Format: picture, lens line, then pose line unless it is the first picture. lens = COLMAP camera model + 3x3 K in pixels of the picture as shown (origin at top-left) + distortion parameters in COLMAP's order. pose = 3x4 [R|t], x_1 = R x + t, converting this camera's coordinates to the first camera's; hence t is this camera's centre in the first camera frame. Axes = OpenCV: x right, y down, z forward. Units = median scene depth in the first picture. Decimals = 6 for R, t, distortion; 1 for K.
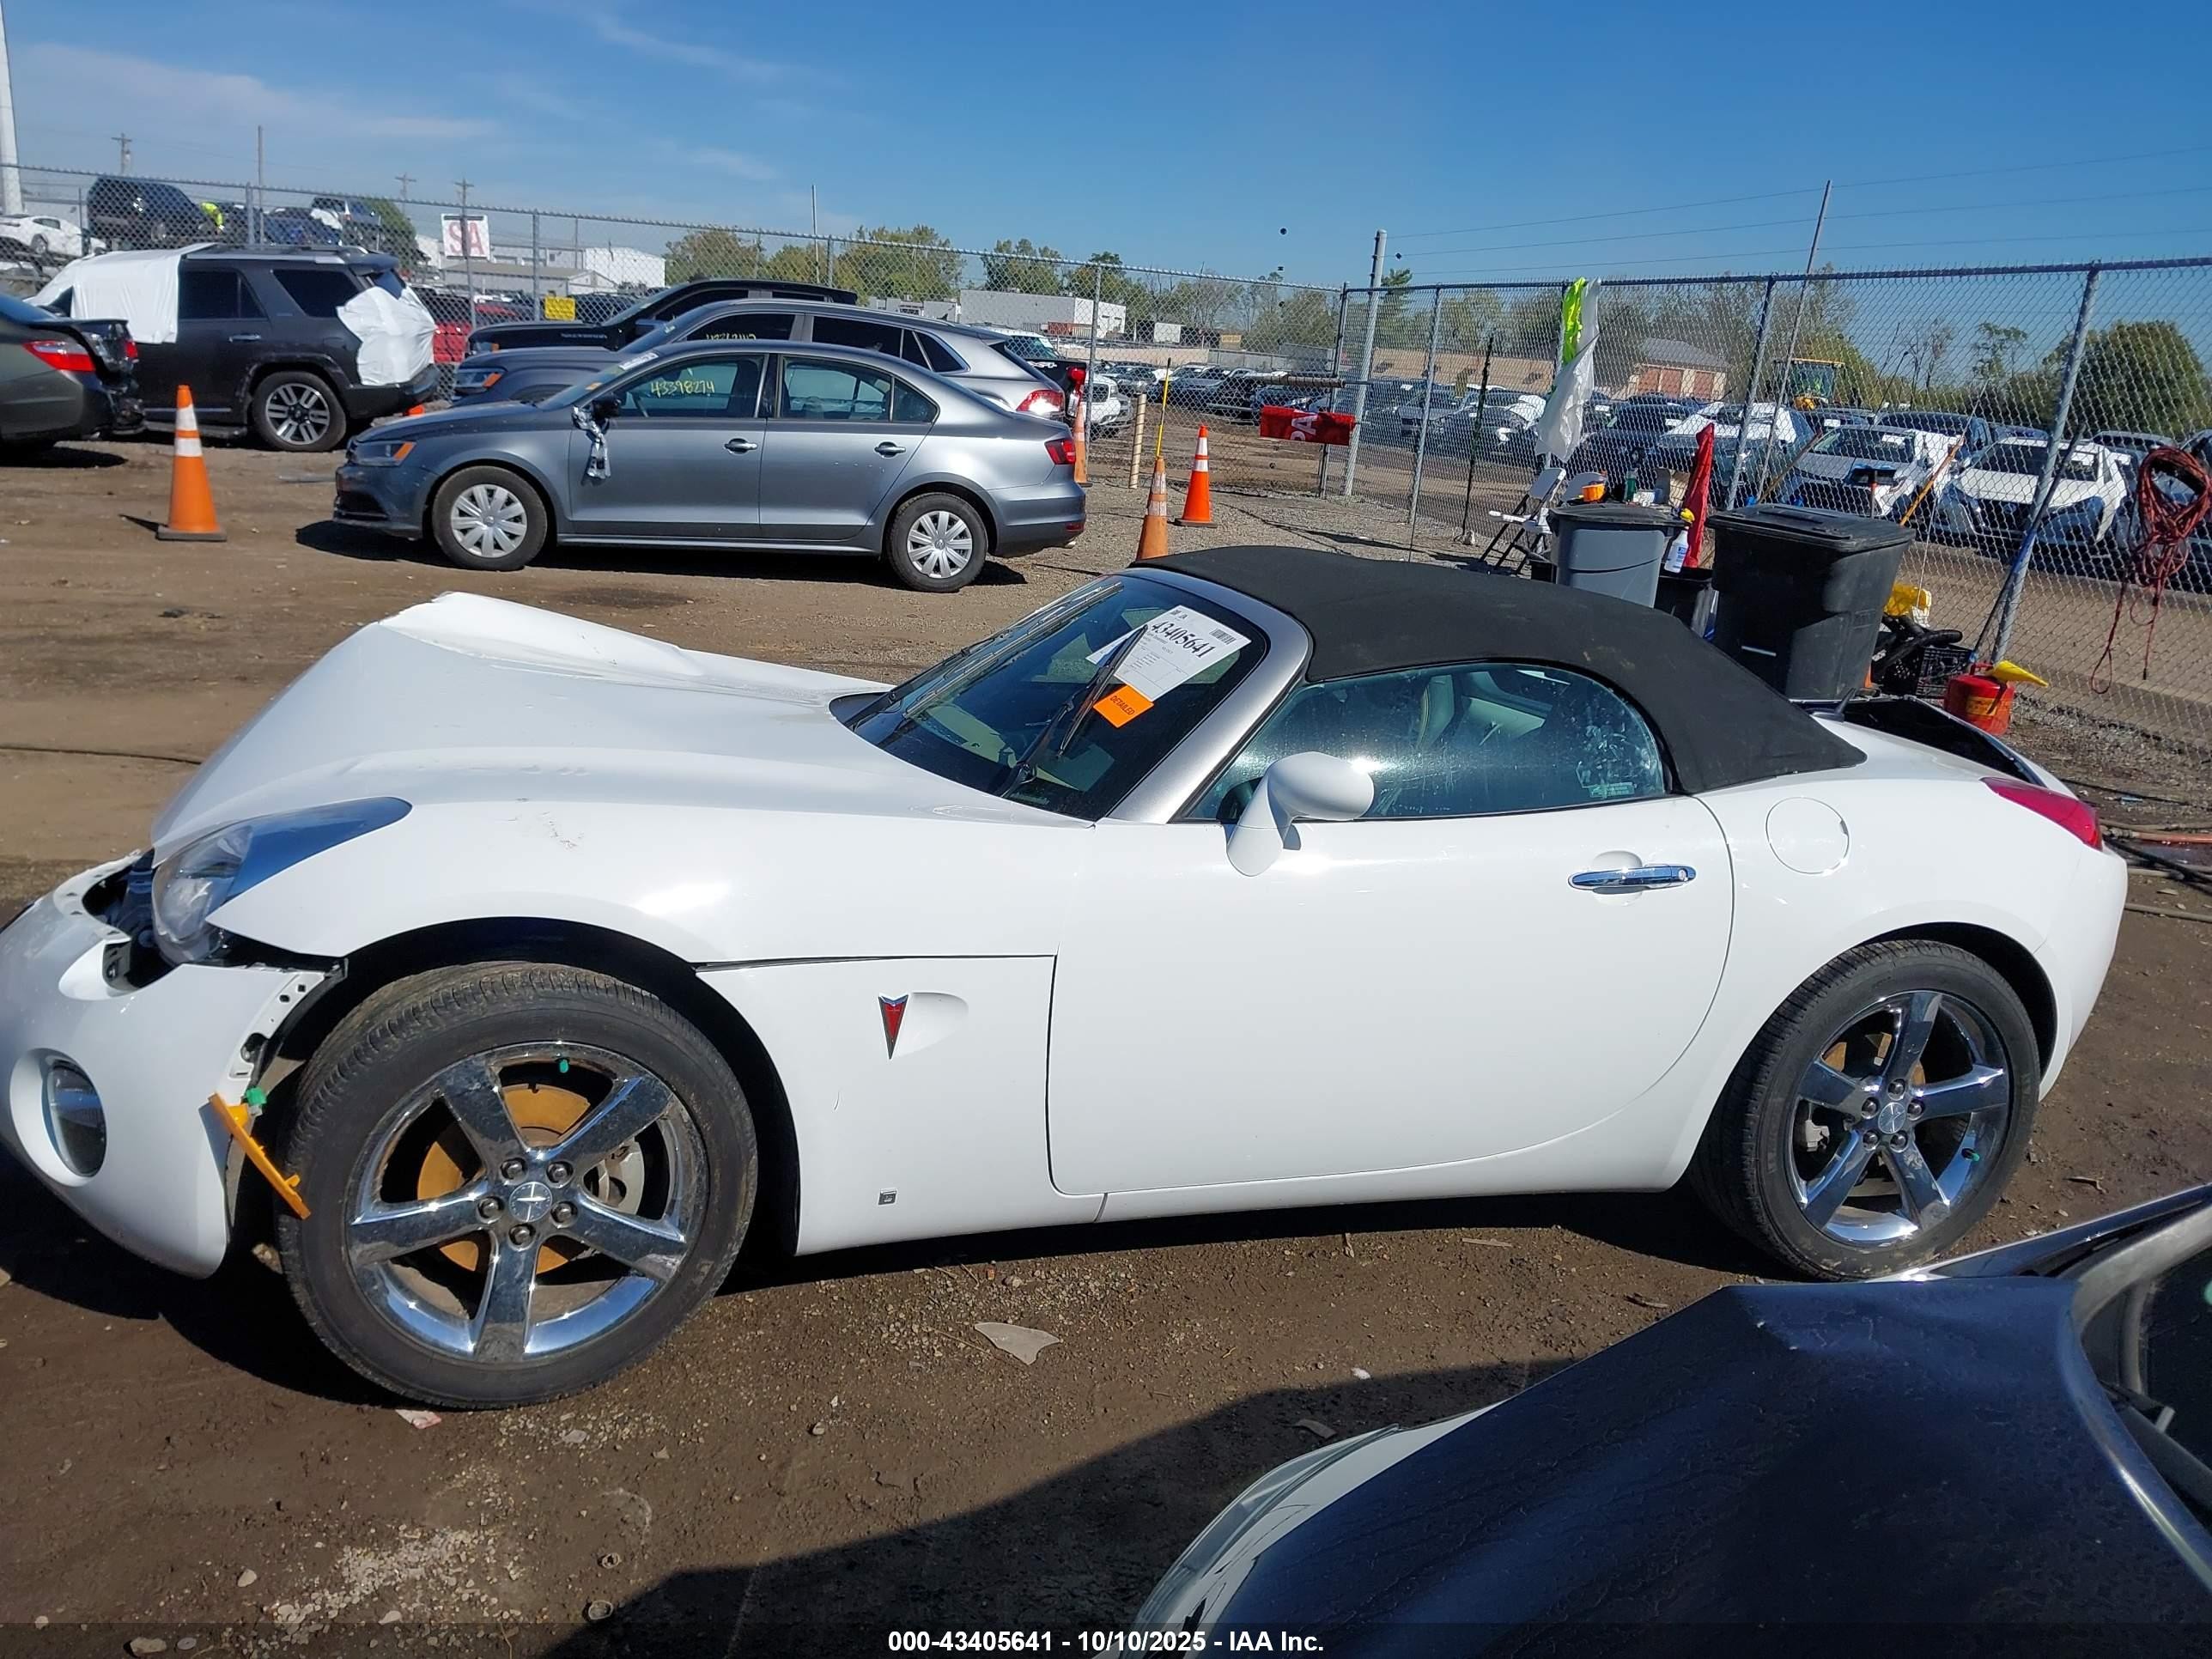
lens RADIAL K [[1738.3, 0, 1104.2], [0, 1738.3, 779.2], [0, 0, 1]] dist [0.054929, -0.079243]
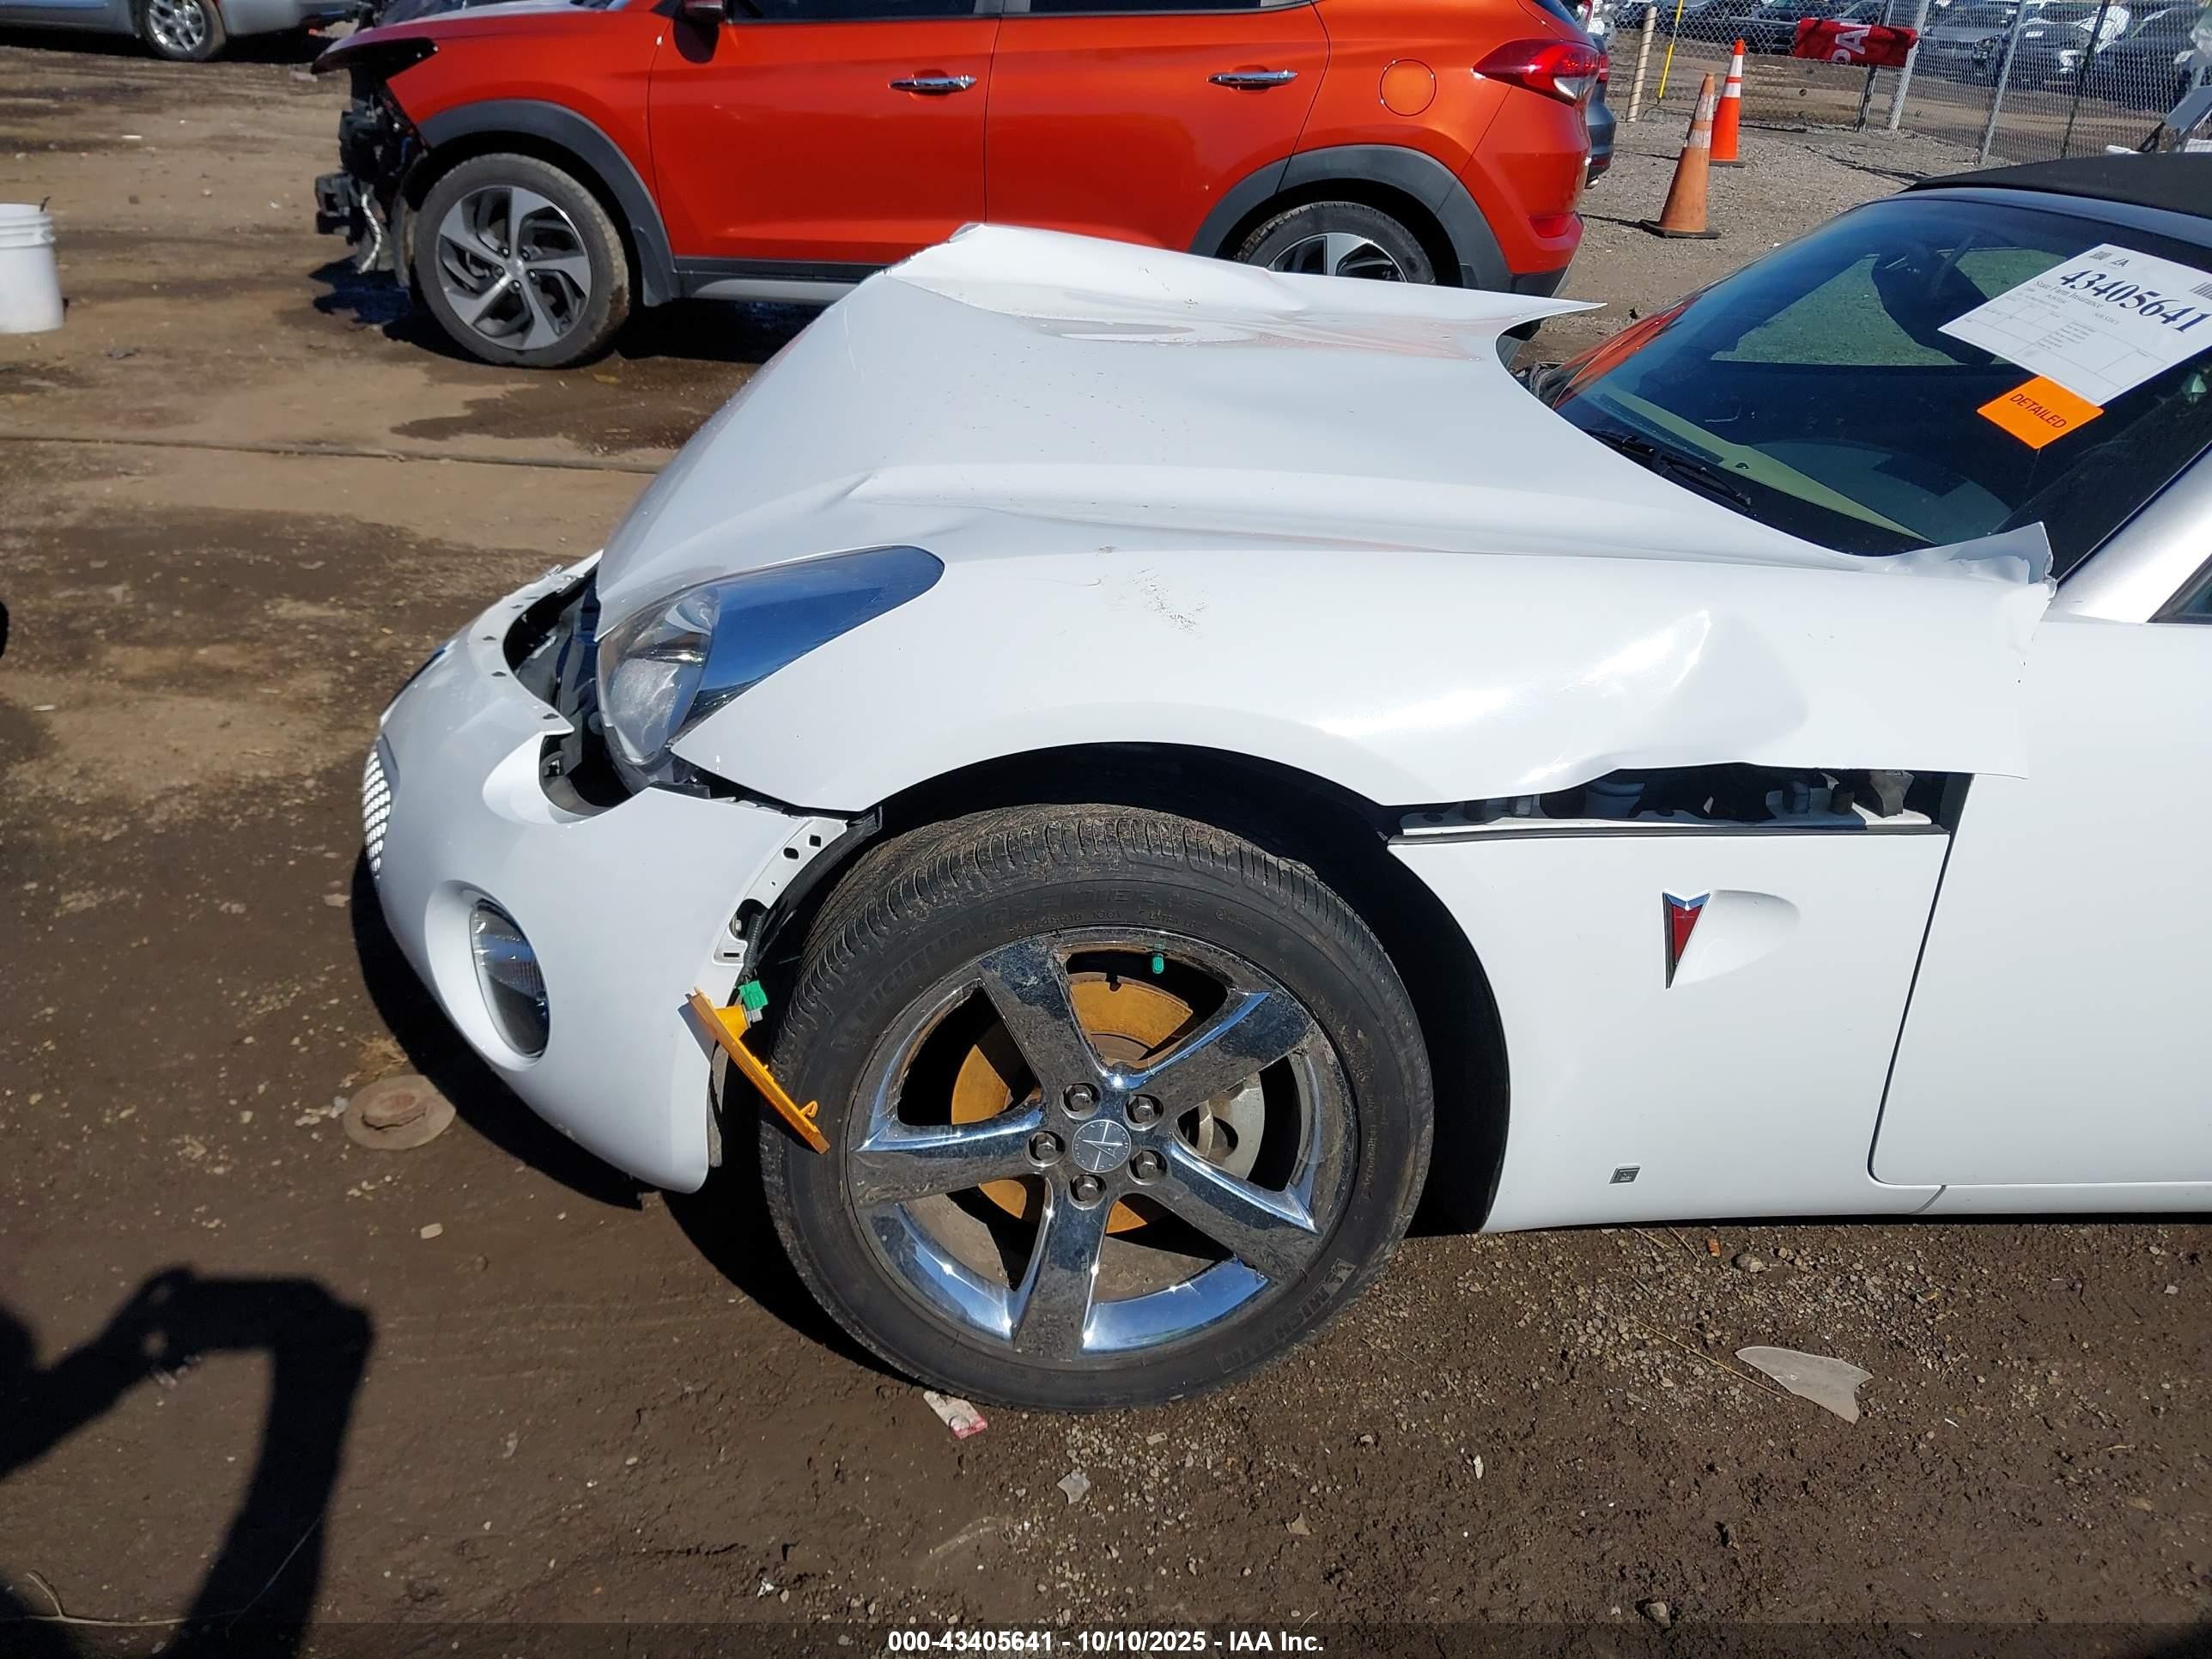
lens RADIAL K [[1746.7, 0, 1099.5], [0, 1746.7, 785.7], [0, 0, 1]] dist [0.002412, -0.006742]
pose [[0.972187, 0.071955, -0.222878, -0.113763], [-0.028672, 0.981043, 0.191655, -0.015099], [0.232443, -0.179935, 0.955821, 0.222034]]
